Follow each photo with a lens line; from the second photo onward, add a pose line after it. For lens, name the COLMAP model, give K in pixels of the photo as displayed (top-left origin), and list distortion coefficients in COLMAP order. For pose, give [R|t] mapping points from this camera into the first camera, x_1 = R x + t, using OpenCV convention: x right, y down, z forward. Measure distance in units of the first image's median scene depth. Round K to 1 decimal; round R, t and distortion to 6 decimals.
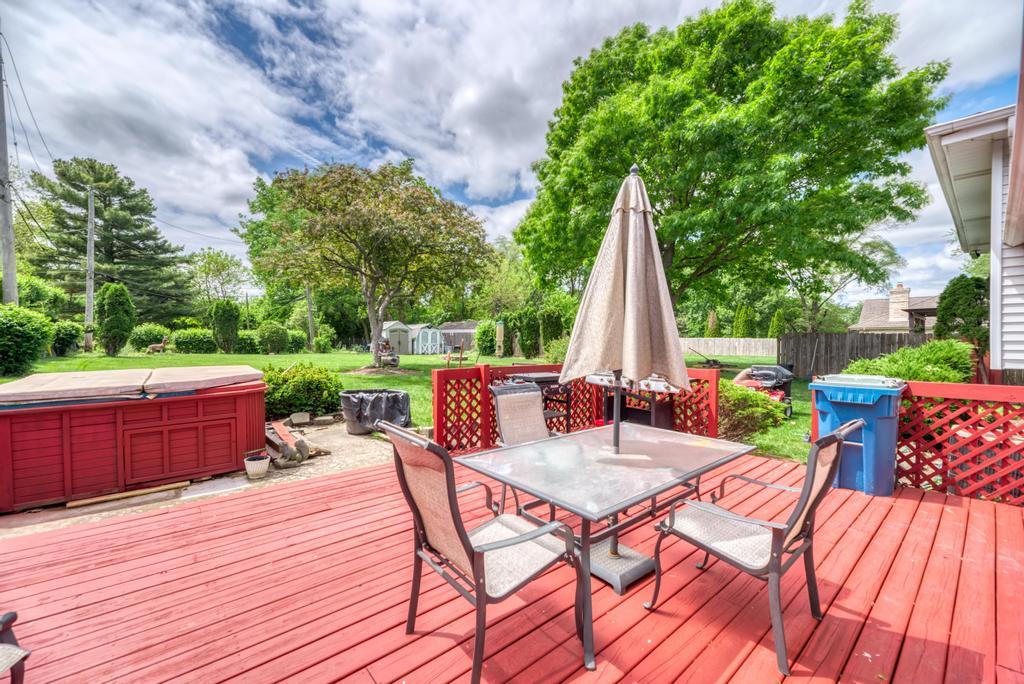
lens RADIAL K [[429.2, 0, 513.4], [0, 429.2, 343.6], [0, 0, 1]] dist [-0.002079, -0.000035]
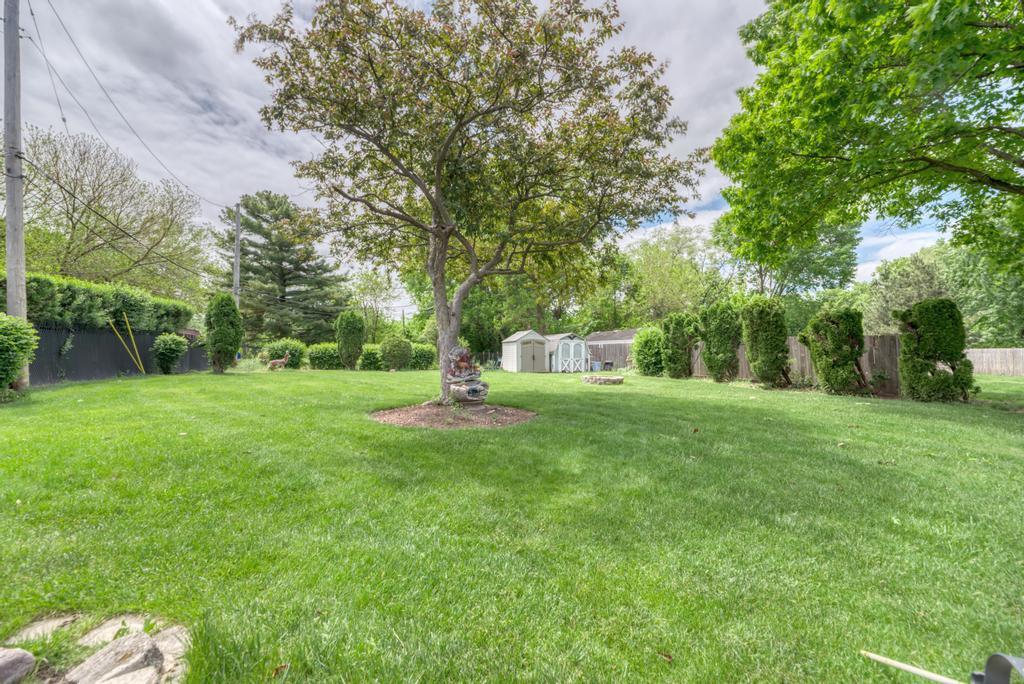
lens RADIAL K [[429.2, 0, 513.7], [0, 429.2, 339.6], [0, 0, 1]] dist [-0.002079, -0.000035]
pose [[0.939418, -0.016405, -0.342381, -0.026946], [0.001499, 0.999041, -0.043757, -0.000271], [0.342771, 0.040593, 0.938542, 0.231350]]
